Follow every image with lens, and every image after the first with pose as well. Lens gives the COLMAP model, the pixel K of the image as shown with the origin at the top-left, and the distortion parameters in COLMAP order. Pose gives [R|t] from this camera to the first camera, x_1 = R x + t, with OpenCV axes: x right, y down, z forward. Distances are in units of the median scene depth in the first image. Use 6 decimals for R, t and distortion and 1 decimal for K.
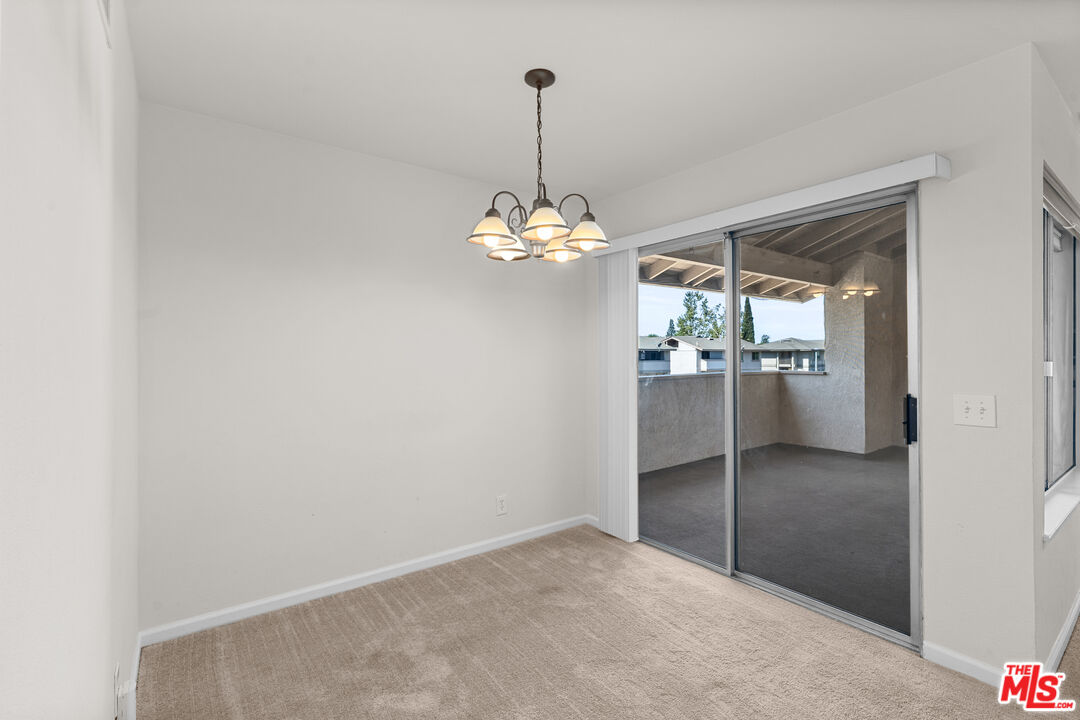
lens RADIAL K [[496.8, 0, 537.1], [0, 496.8, 357.4], [0, 0, 1]] dist [-0.005403, 0.000793]
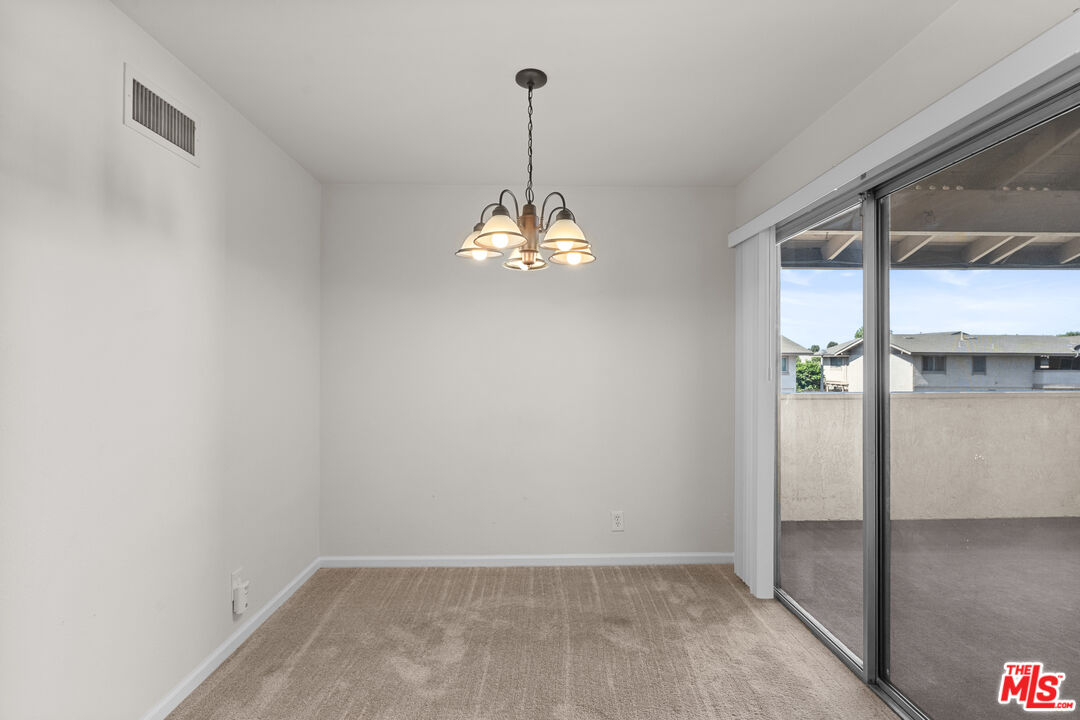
lens RADIAL K [[496.8, 0, 540.1], [0, 496.8, 359.2], [0, 0, 1]] dist [-0.005403, 0.000793]
pose [[0.814653, 0.004767, -0.579930, 0.423016], [-0.008621, 0.999955, -0.003891, -0.007832], [0.579885, 0.008169, 0.814657, 0.163947]]
